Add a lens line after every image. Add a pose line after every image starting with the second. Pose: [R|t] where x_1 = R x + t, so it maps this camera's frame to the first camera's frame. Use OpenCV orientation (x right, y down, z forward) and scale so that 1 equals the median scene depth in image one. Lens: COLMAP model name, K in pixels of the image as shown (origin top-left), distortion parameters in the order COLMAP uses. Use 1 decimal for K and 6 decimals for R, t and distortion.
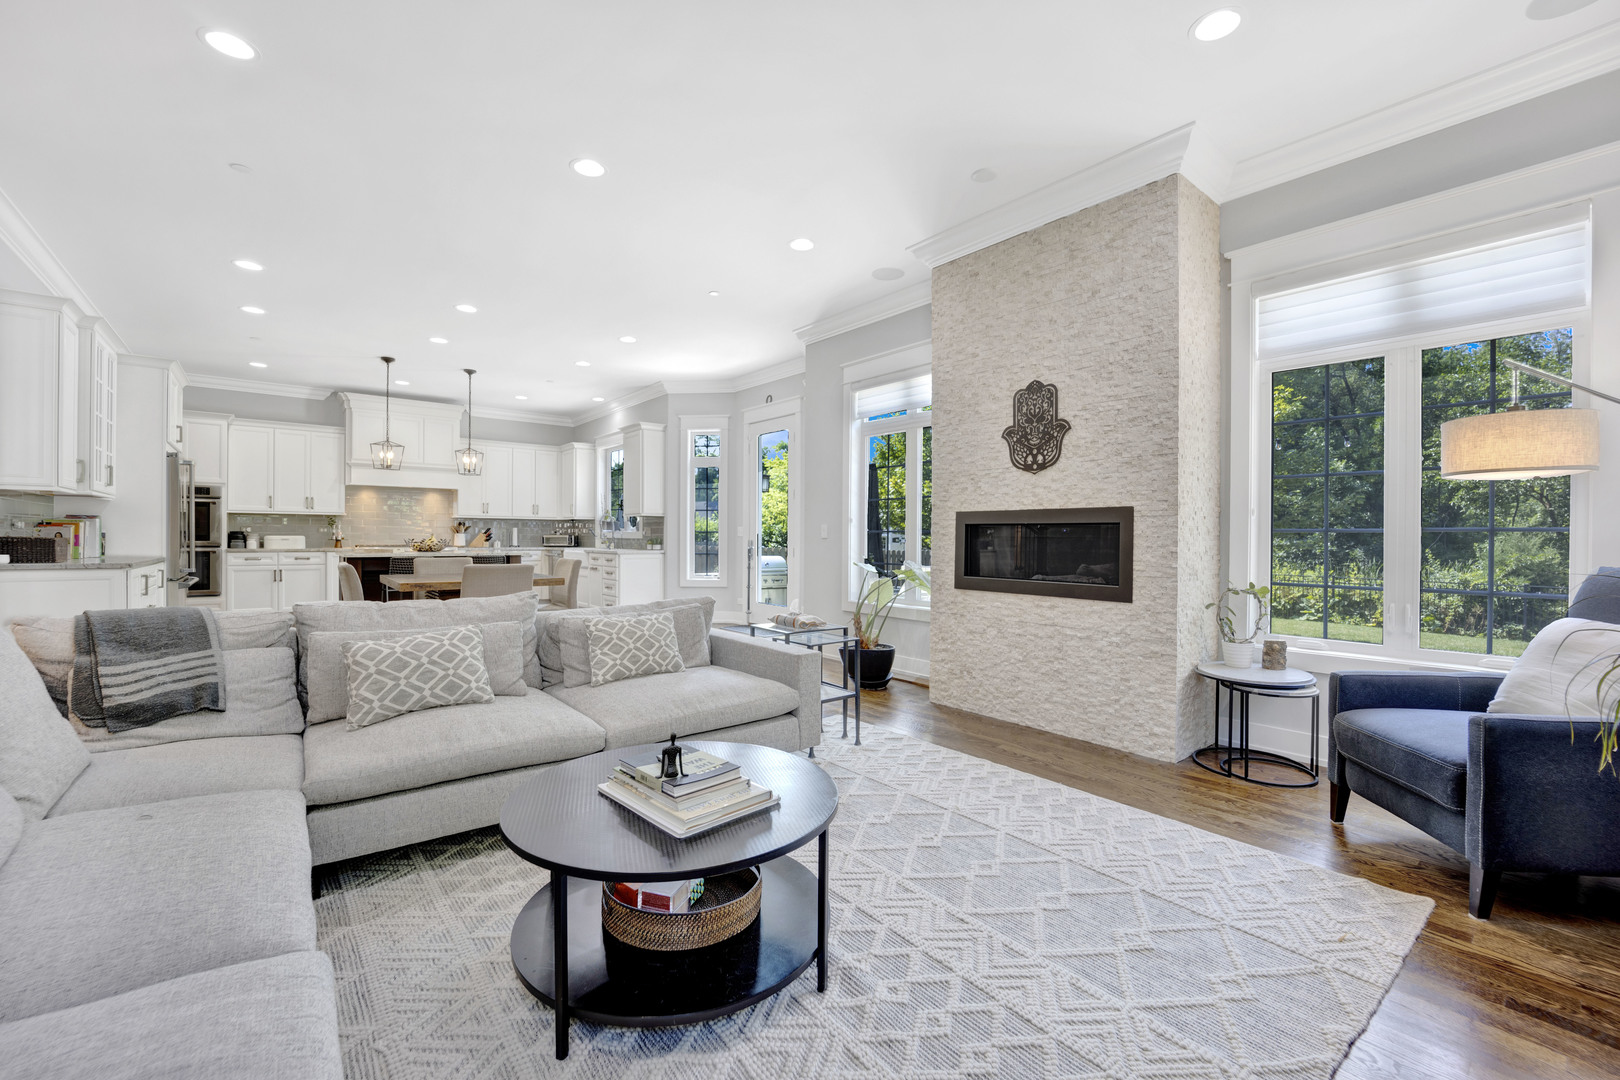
lens RADIAL K [[662.4, 0, 804.6], [0, 662.4, 541.2], [0, 0, 1]] dist [-0.023371, 0.000825]
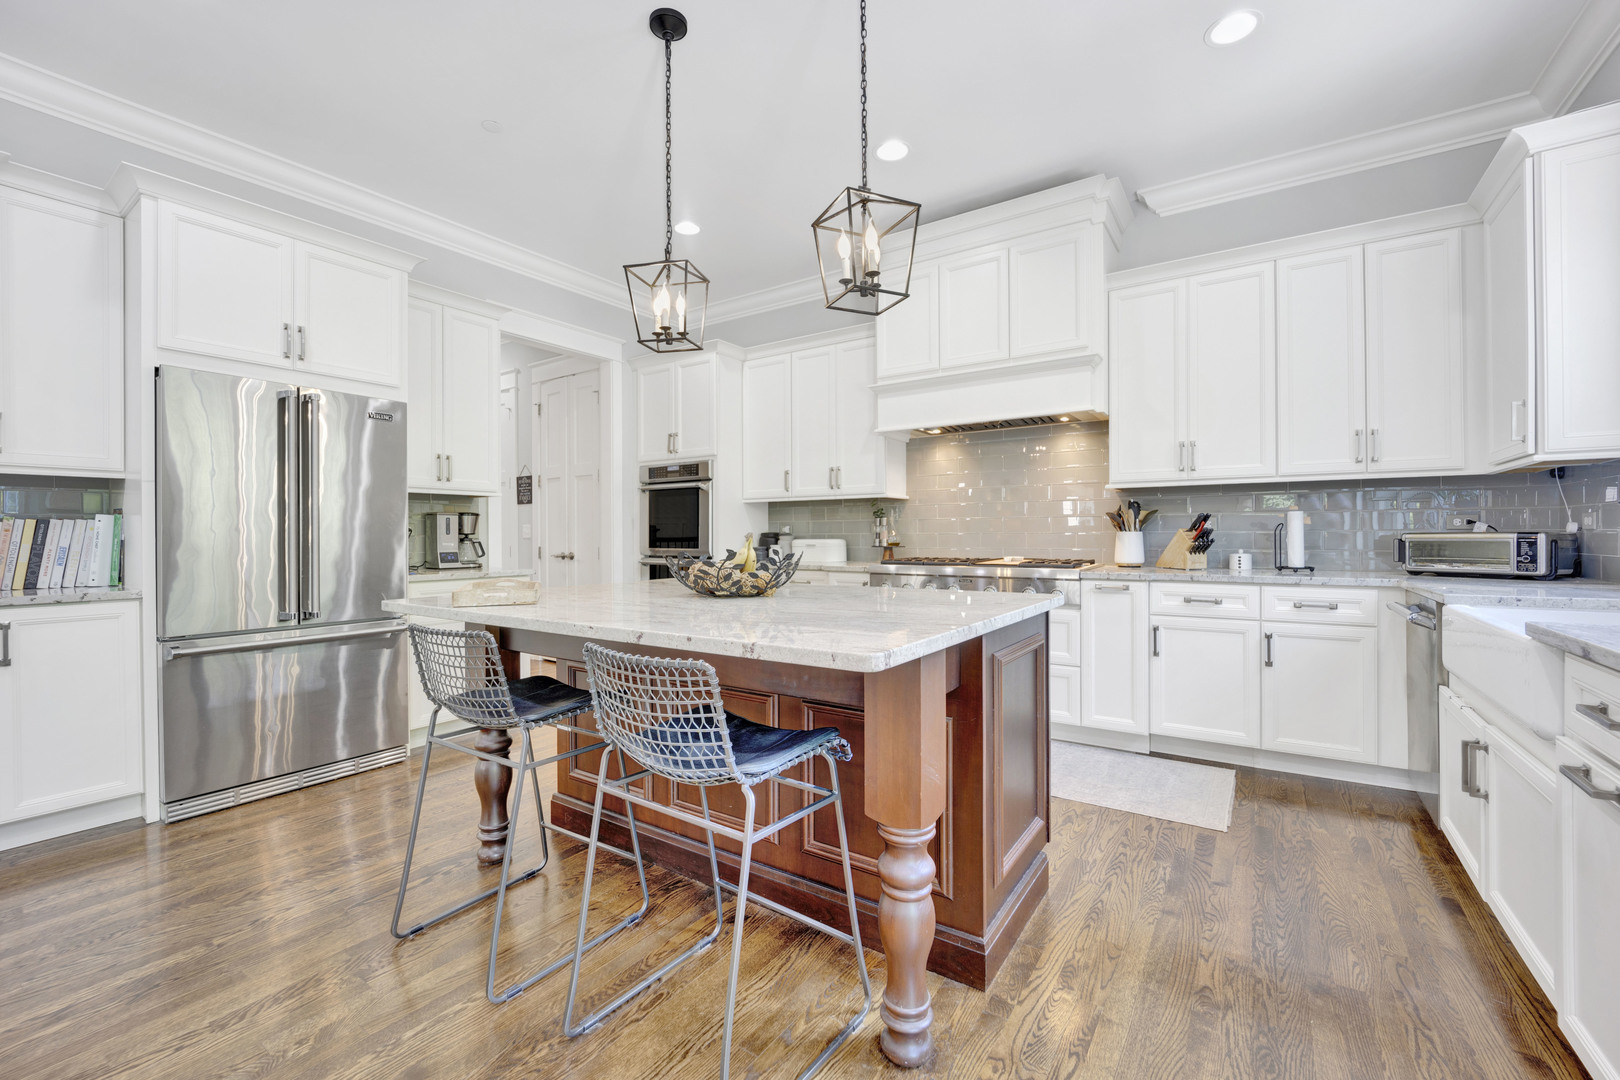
lens RADIAL K [[674.2, 0, 802.5], [0, 674.2, 539.4], [0, 0, 1]] dist [-0.019557, -0.000182]
pose [[0.283383, -0.001904, -0.959005, -0.238474], [0.000923, 0.999998, -0.001713, -0.007628], [0.959006, -0.000399, 0.283384, 0.821655]]
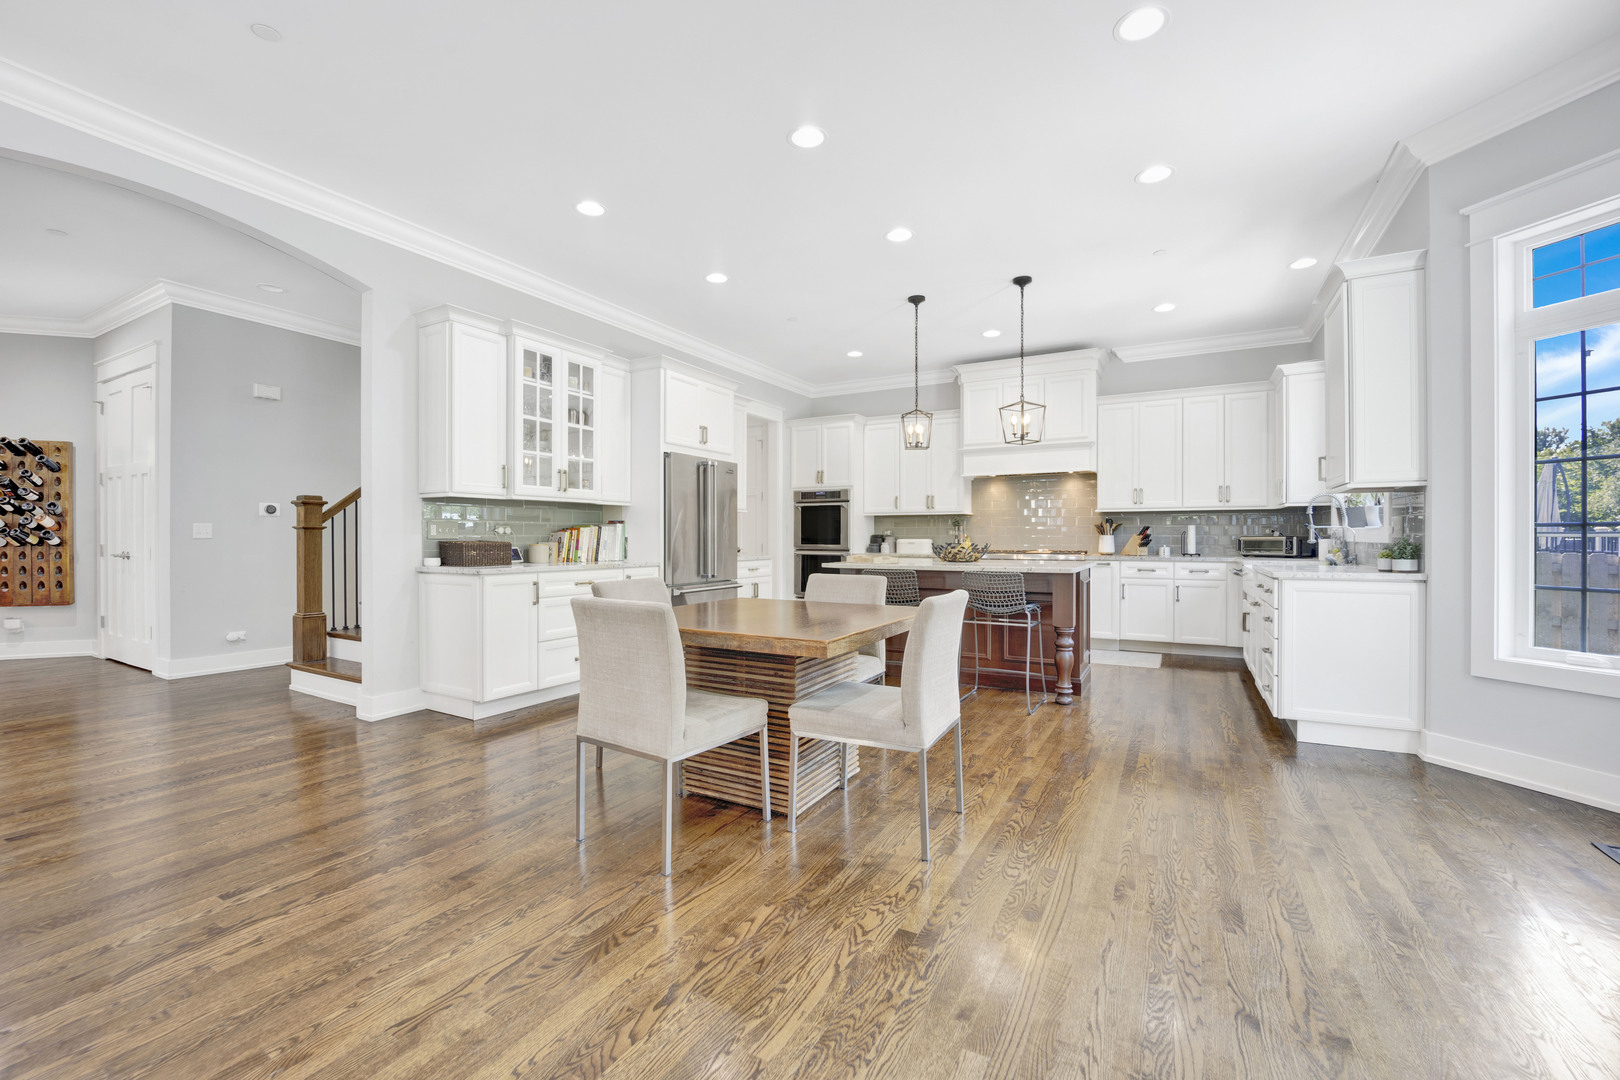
lens RADIAL K [[662.4, 0, 804.6], [0, 662.4, 541.2], [0, 0, 1]] dist [-0.023371, 0.000825]
pose [[0.368271, 0.000050, -0.929719, 0.006879], [-0.003622, 0.999992, -0.001381, -0.003563], [0.929712, 0.003876, 0.368268, 0.518122]]
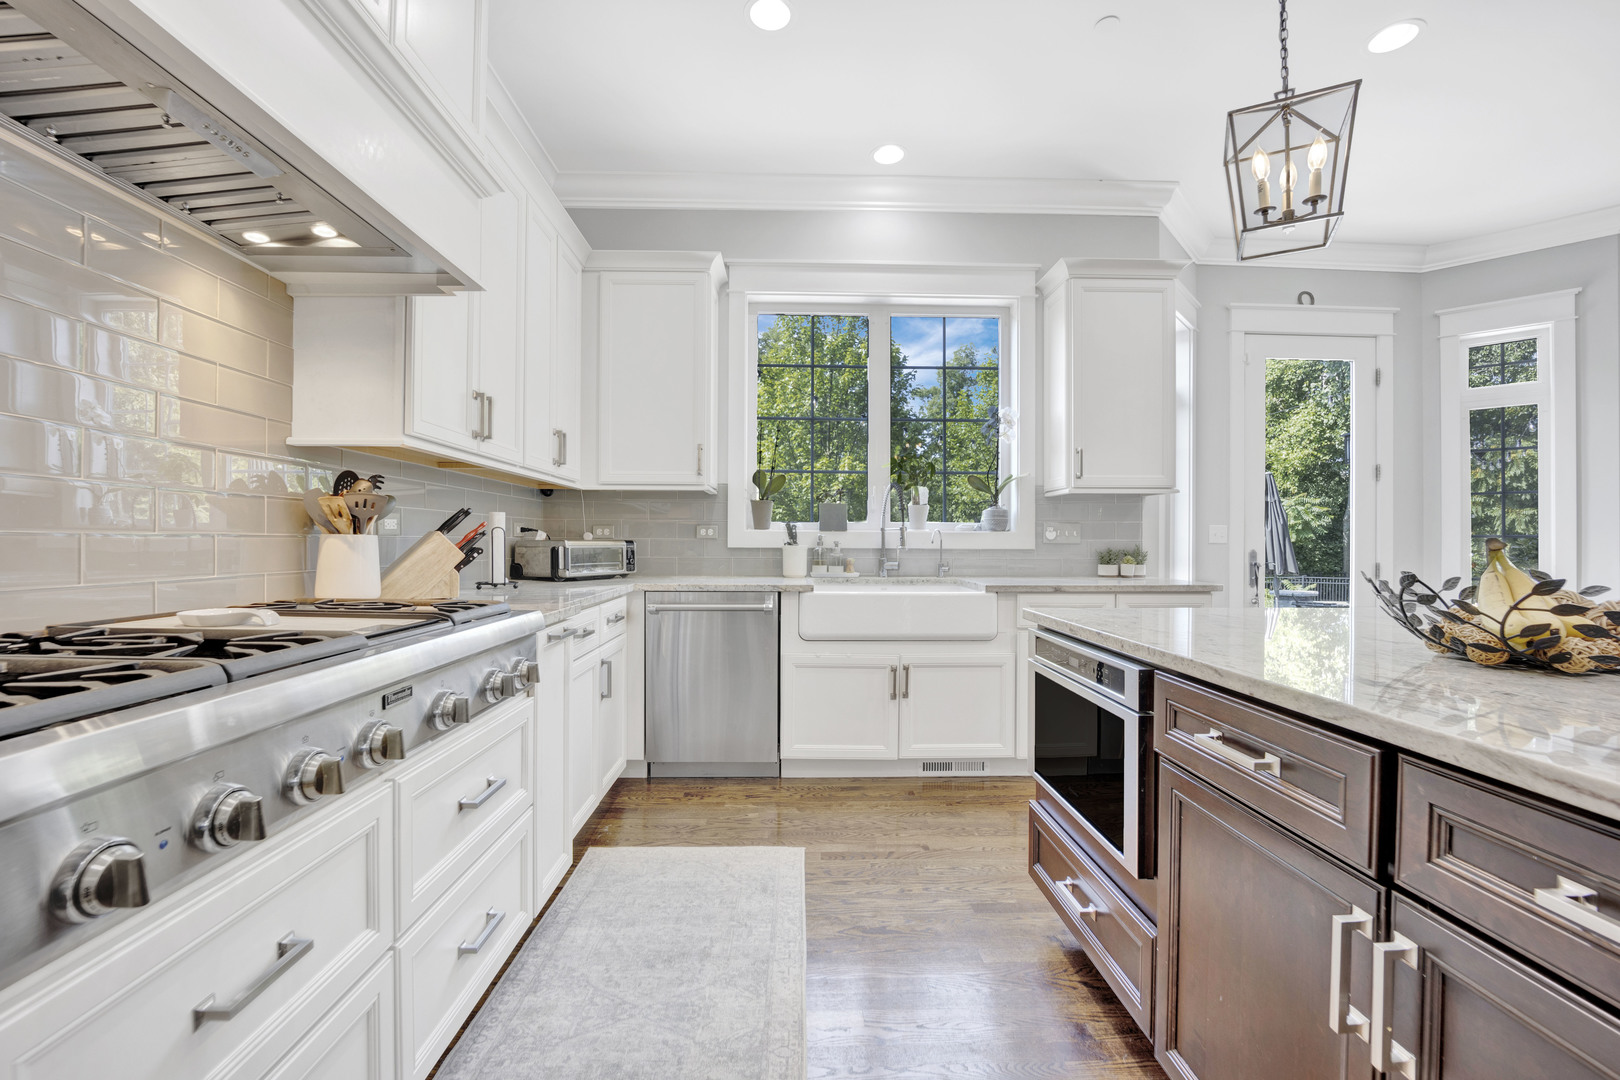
lens RADIAL K [[662.4, 0, 804.6], [0, 662.4, 541.2], [0, 0, 1]] dist [-0.023371, 0.000825]
pose [[0.613737, -0.002444, 0.789507, -0.683093], [0.002981, 0.999995, 0.000779, -0.010359], [-0.789505, 0.001876, 0.613741, 0.909163]]
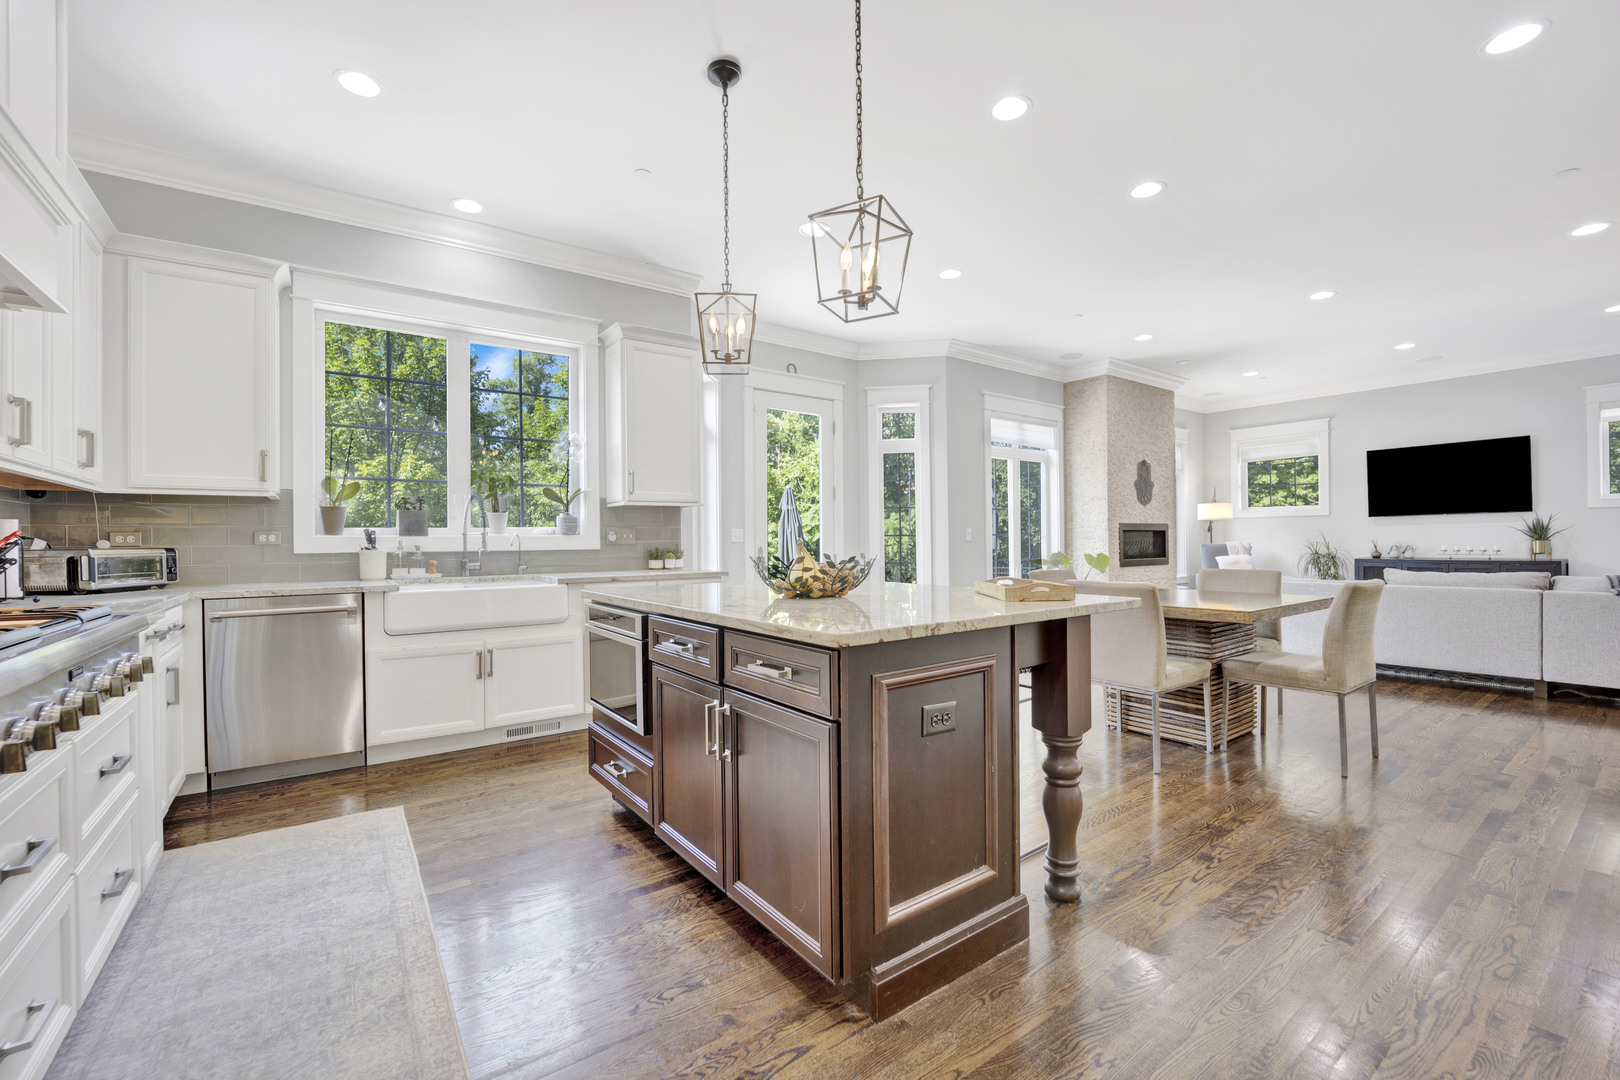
lens RADIAL K [[674.2, 0, 802.5], [0, 674.2, 539.4], [0, 0, 1]] dist [-0.019557, -0.000182]
pose [[0.057683, -0.002989, 0.998330, -0.783285], [0.016371, 0.999864, 0.002047, -0.010705], [-0.998201, 0.016225, 0.057724, 0.860371]]
